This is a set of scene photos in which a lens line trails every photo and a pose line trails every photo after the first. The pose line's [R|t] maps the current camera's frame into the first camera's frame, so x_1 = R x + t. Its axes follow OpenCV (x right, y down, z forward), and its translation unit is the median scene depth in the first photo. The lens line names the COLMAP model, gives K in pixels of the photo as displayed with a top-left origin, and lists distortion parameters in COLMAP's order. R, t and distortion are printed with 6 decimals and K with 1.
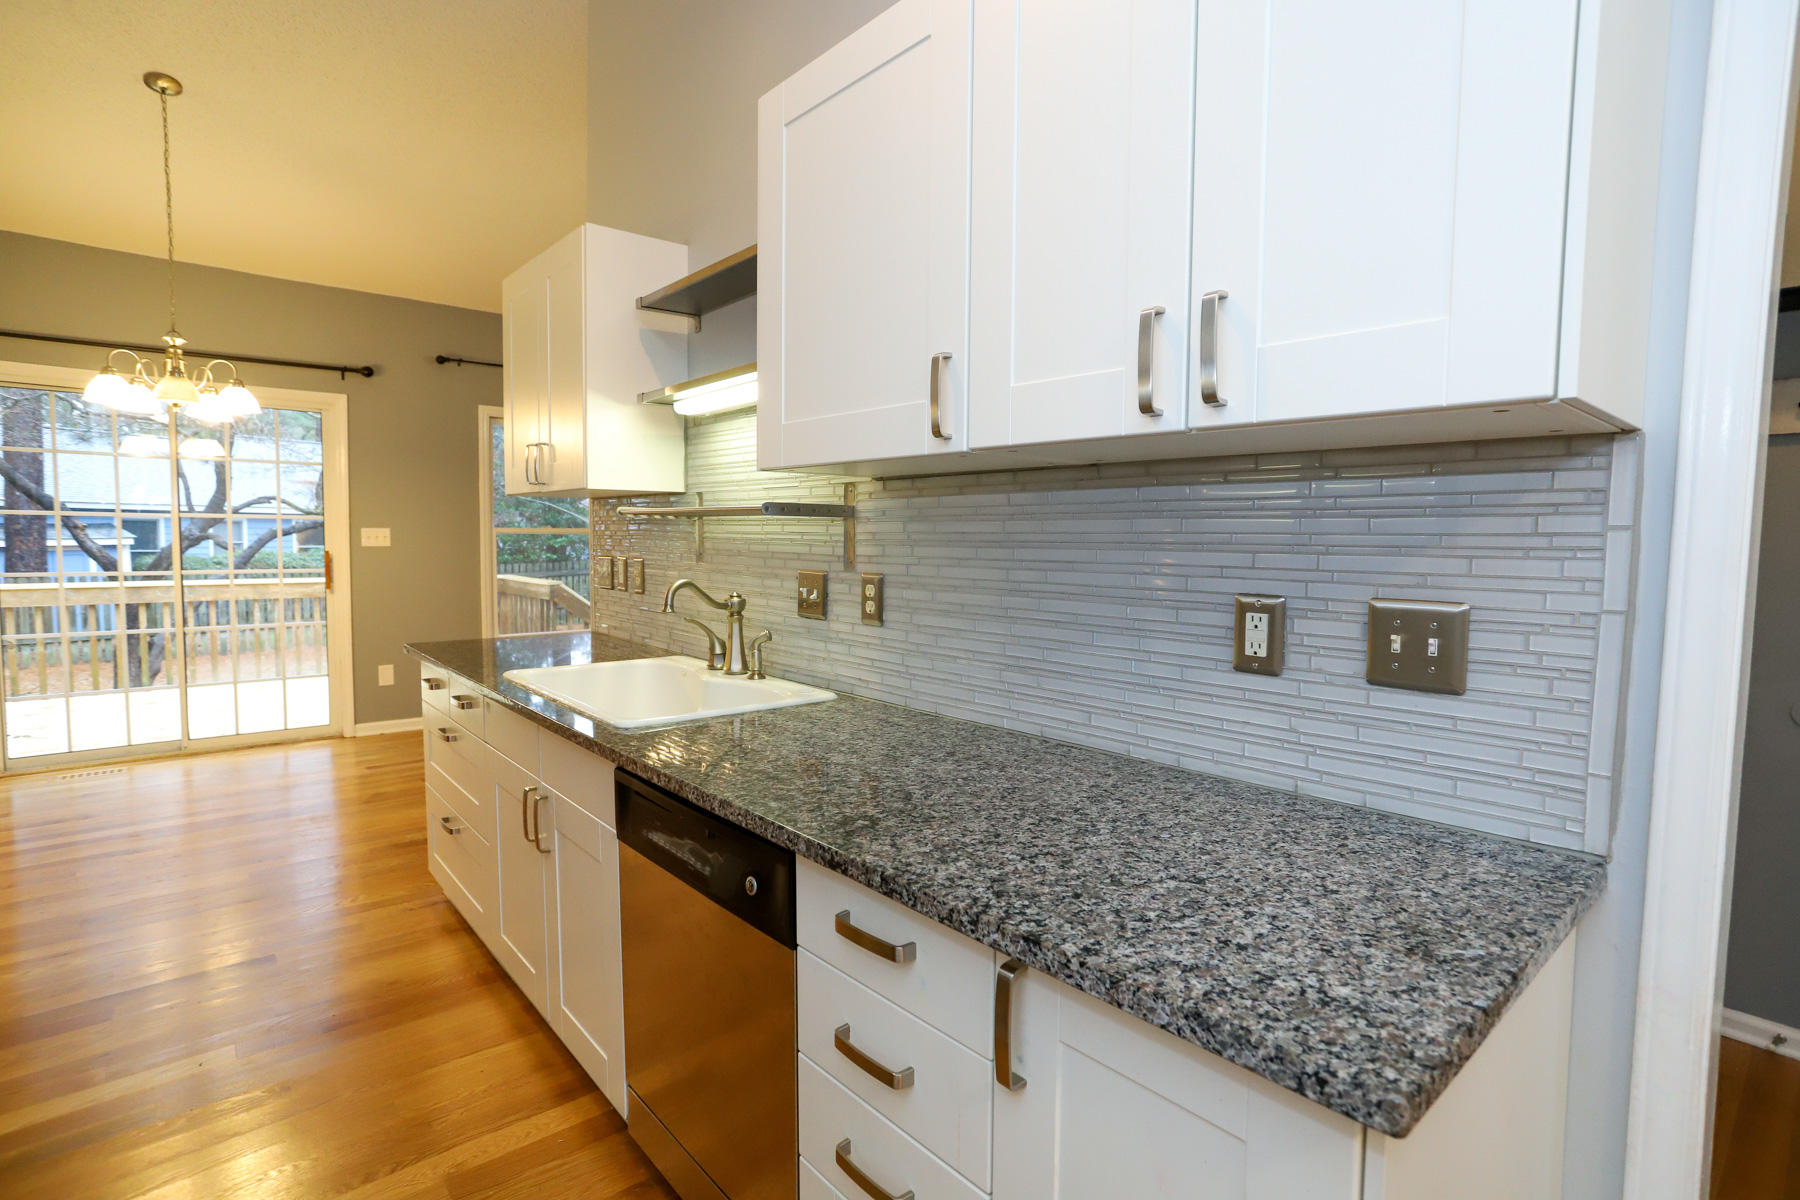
lens RADIAL K [[866.6, 0, 899.9], [0, 866.6, 594.5], [0, 0, 1]] dist [-0.055835, 0.029100]
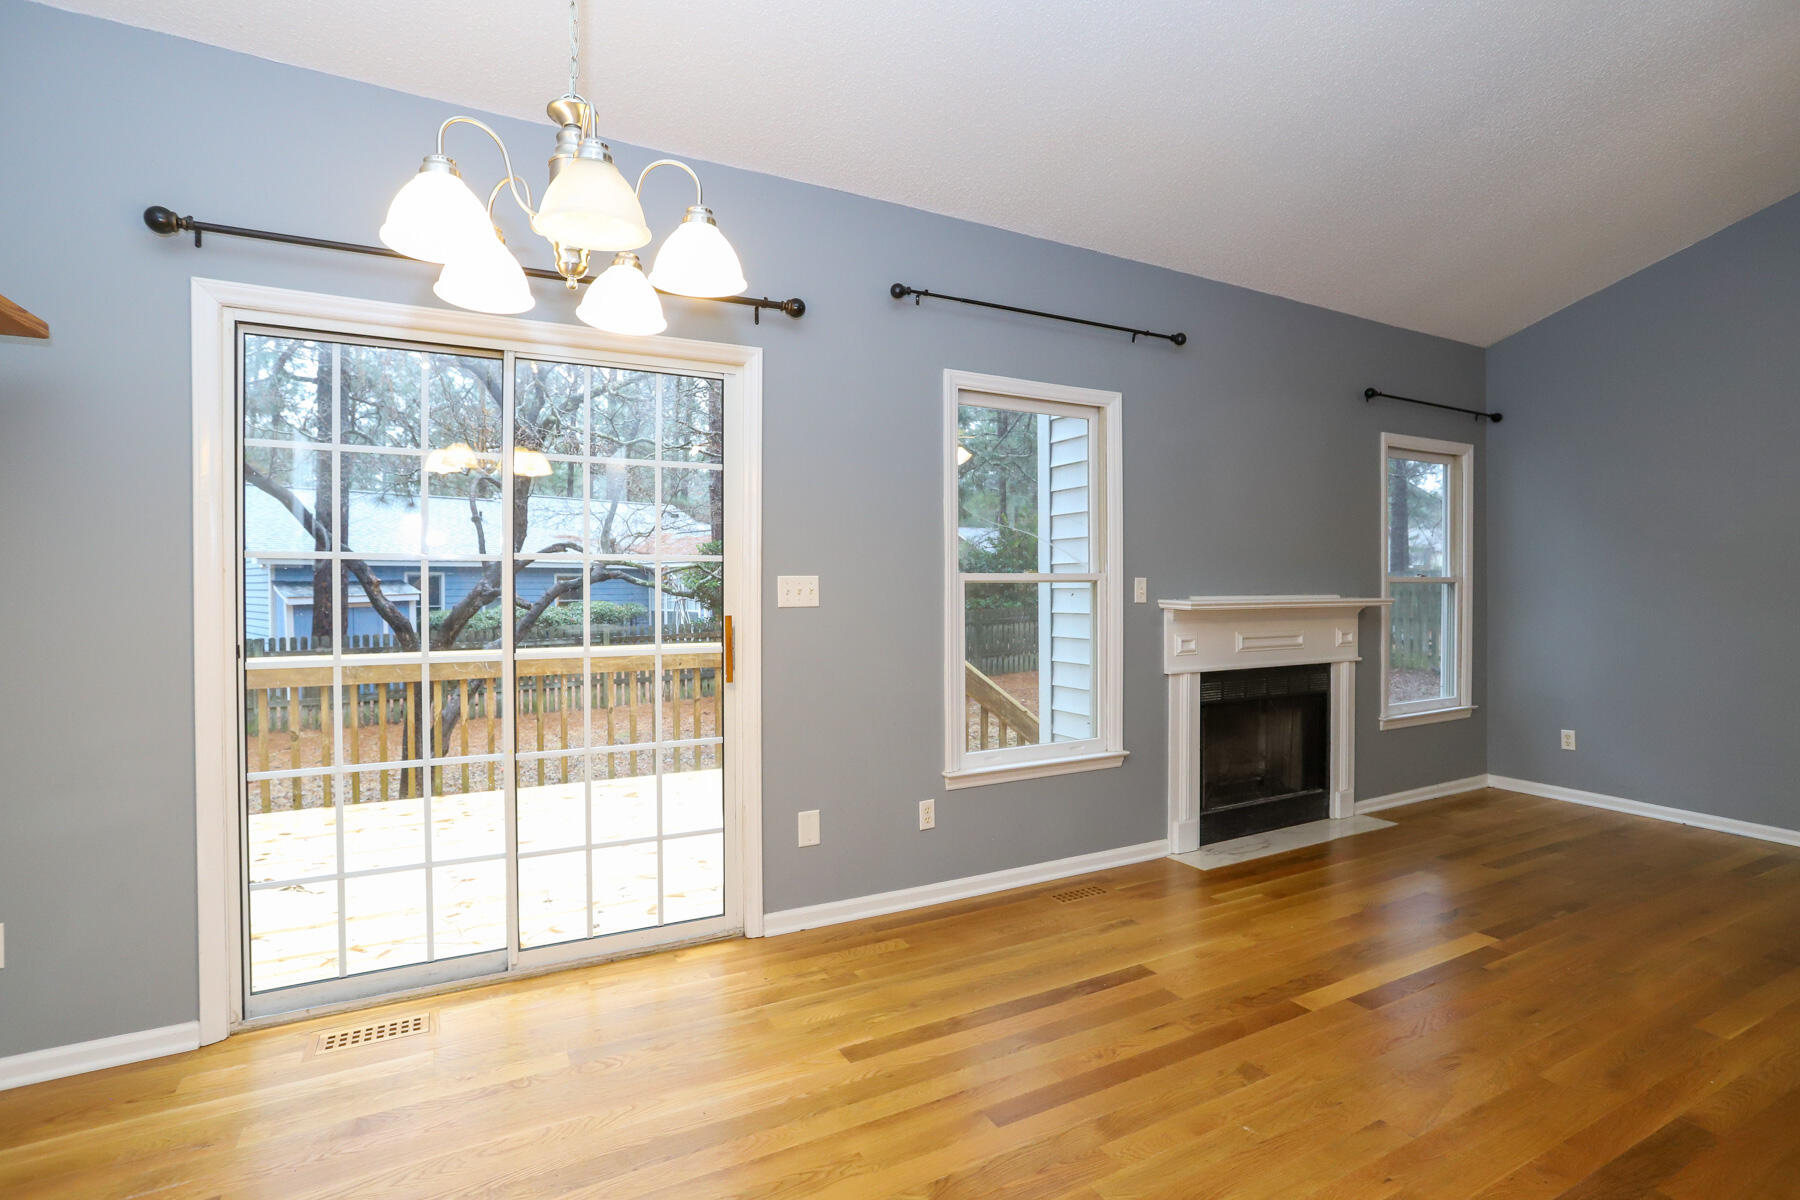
lens RADIAL K [[866.6, 0, 899.9], [0, 866.6, 594.5], [0, 0, 1]] dist [-0.055835, 0.029100]
pose [[0.975904, -0.012501, -0.217843, -1.023744], [0.000495, 0.998482, -0.055080, -0.079073], [0.218201, 0.053645, 0.974428, 1.071590]]
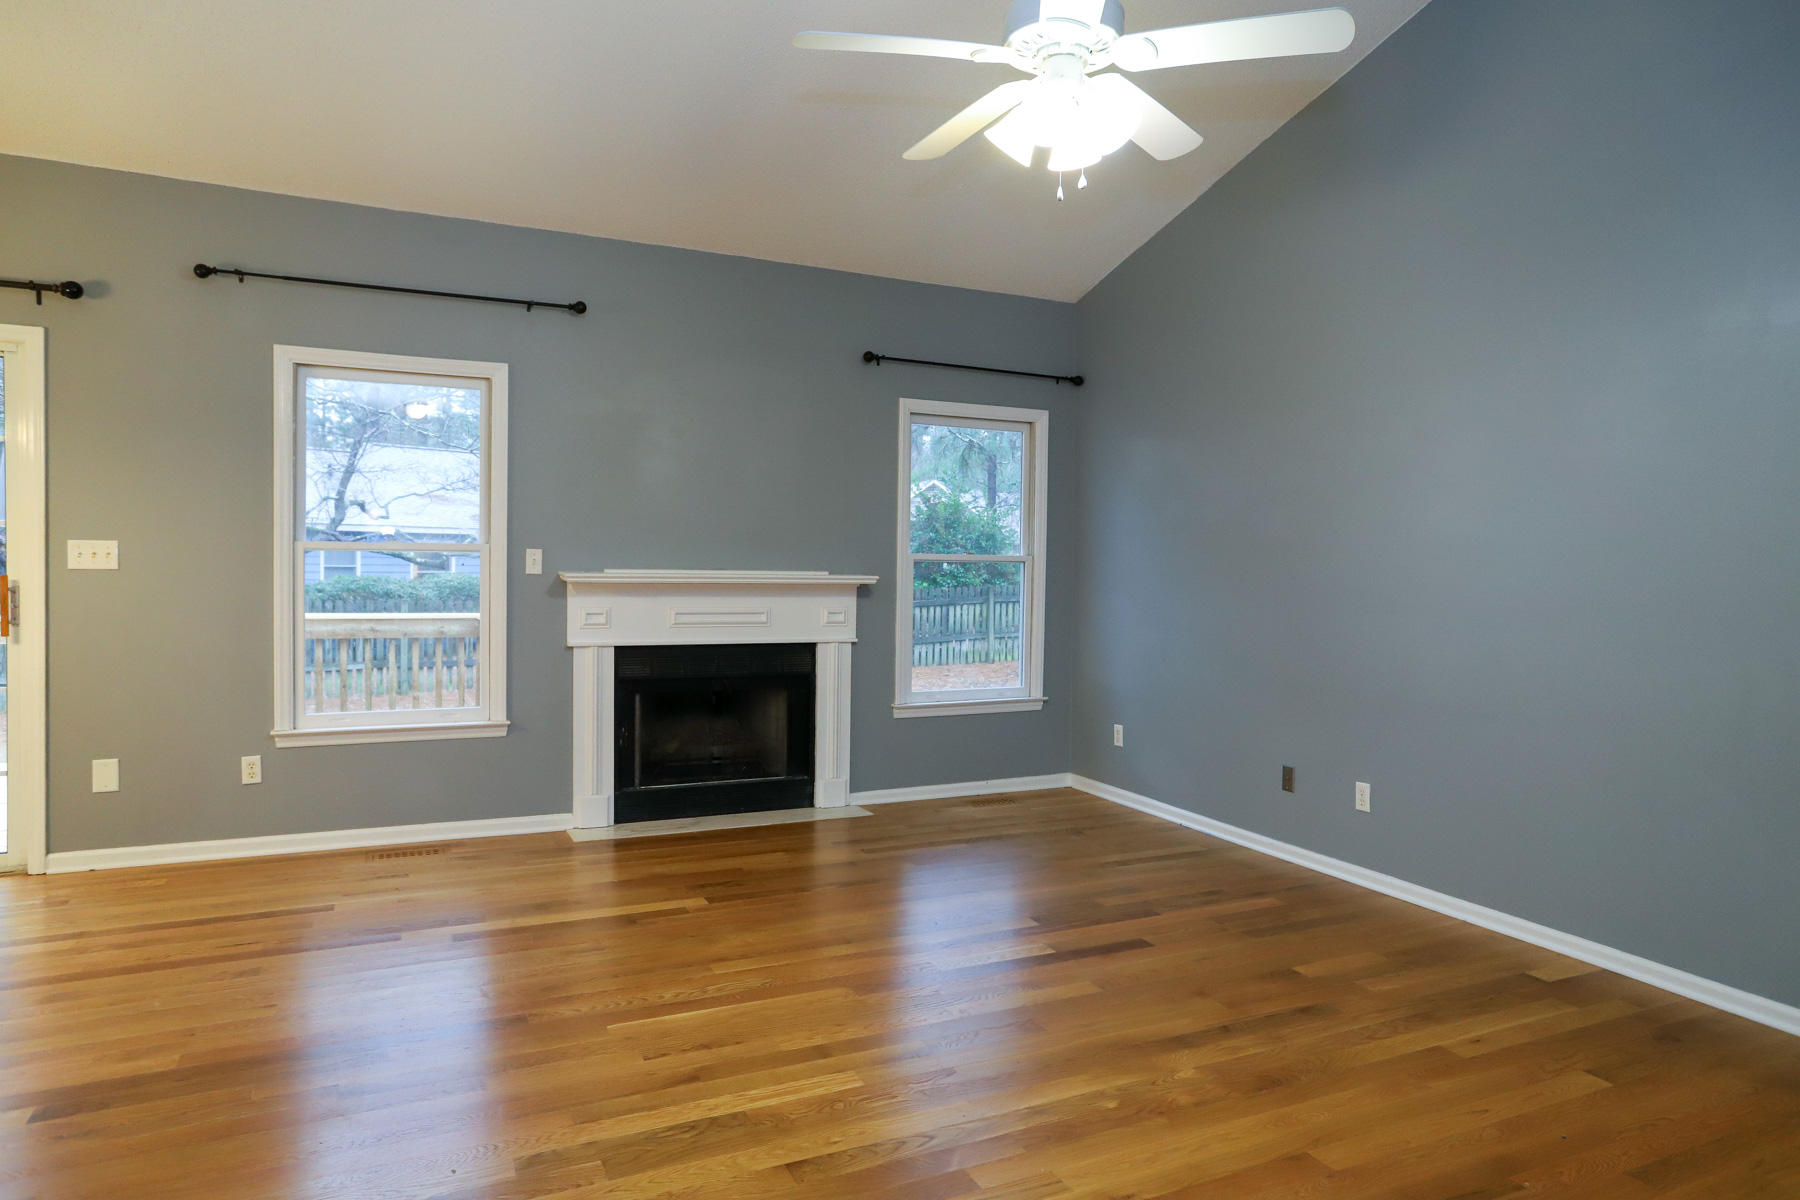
lens RADIAL K [[1085.7, 0, 895.3], [0, 1085.7, 592.3], [0, 0, 1]] dist [-0.039266, 0.038690]
pose [[0.963830, 0.009443, -0.266352, 0.405770], [-0.020303, 0.999069, -0.038052, -0.052045], [0.265745, 0.042083, 0.963125, 0.968873]]
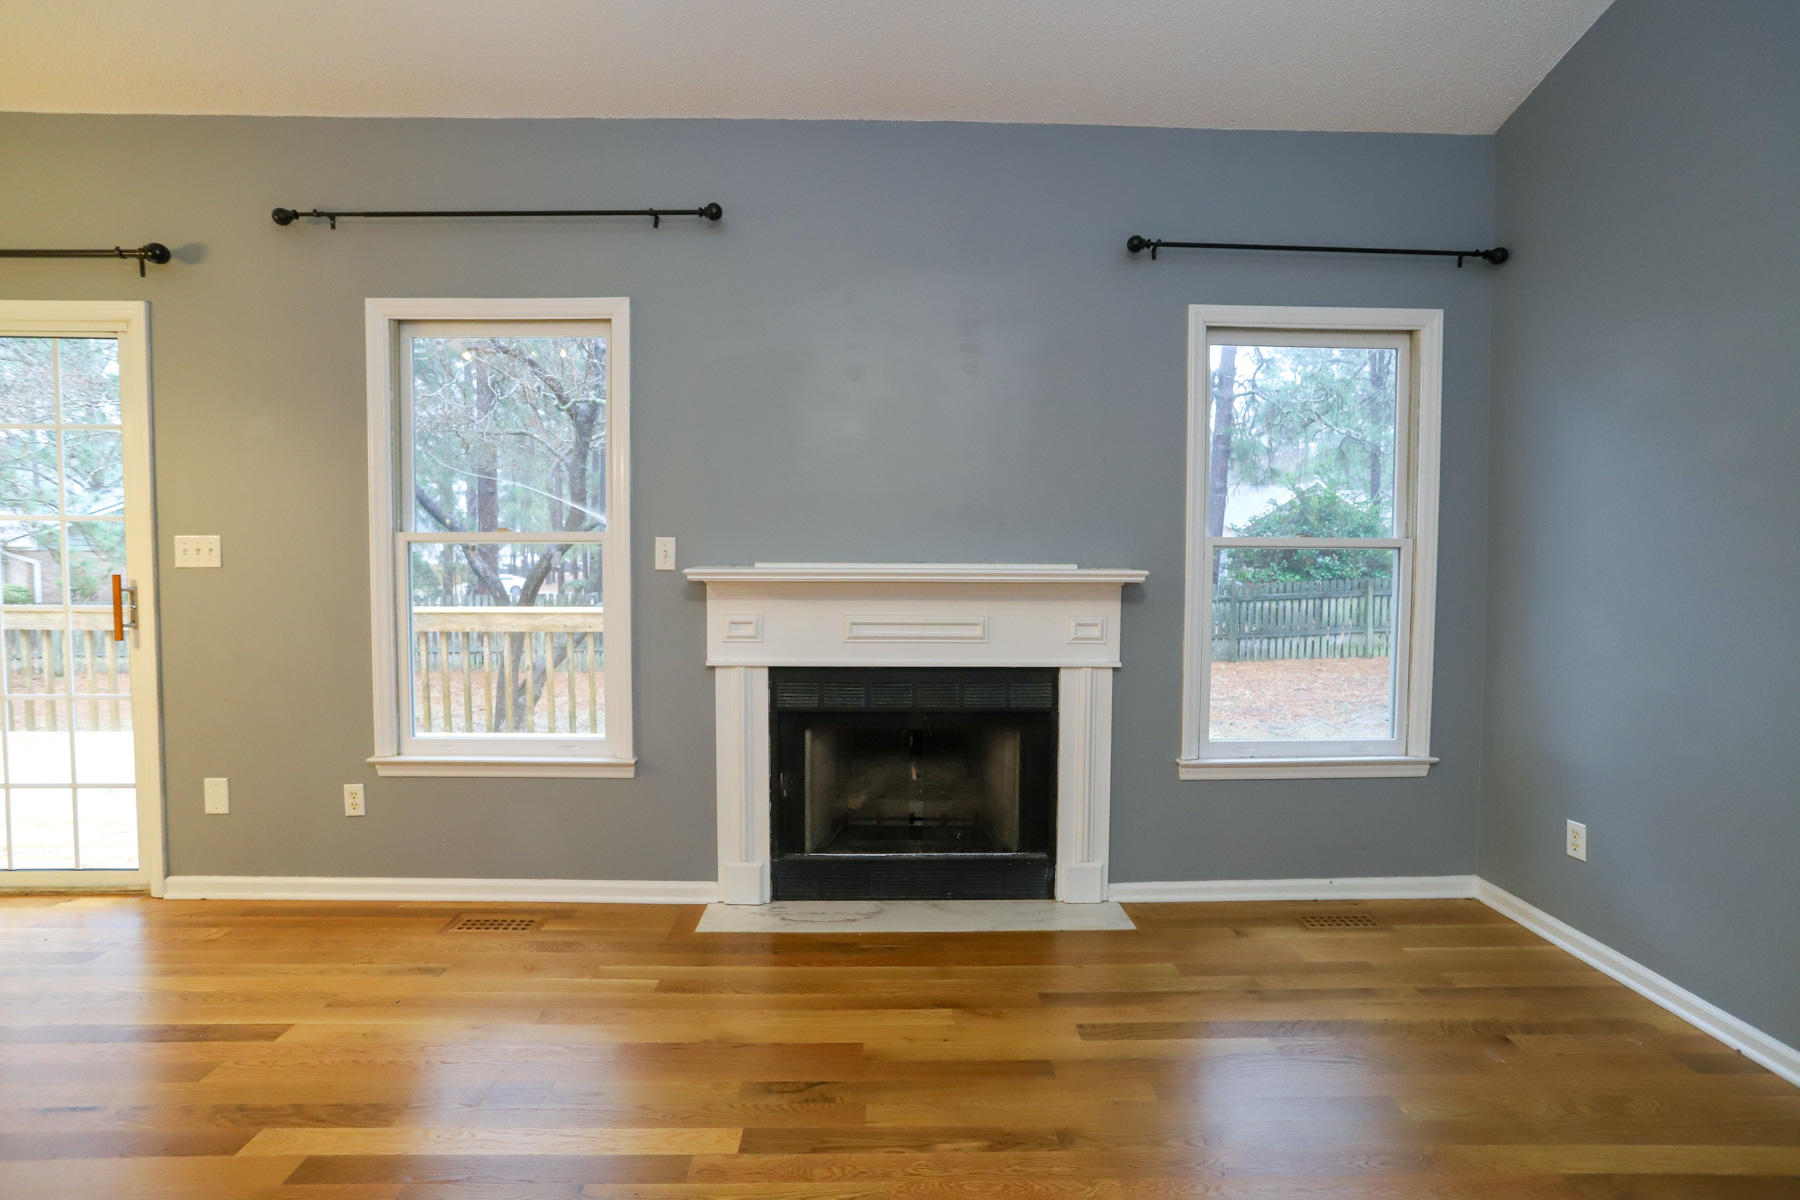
lens RADIAL K [[866.6, 0, 899.9], [0, 866.6, 594.5], [0, 0, 1]] dist [-0.055835, 0.029100]
pose [[0.770597, 0.020195, -0.637002, 0.246171], [-0.036044, 0.999279, -0.011923, -0.118972], [0.636302, 0.032148, 0.770770, 2.118441]]
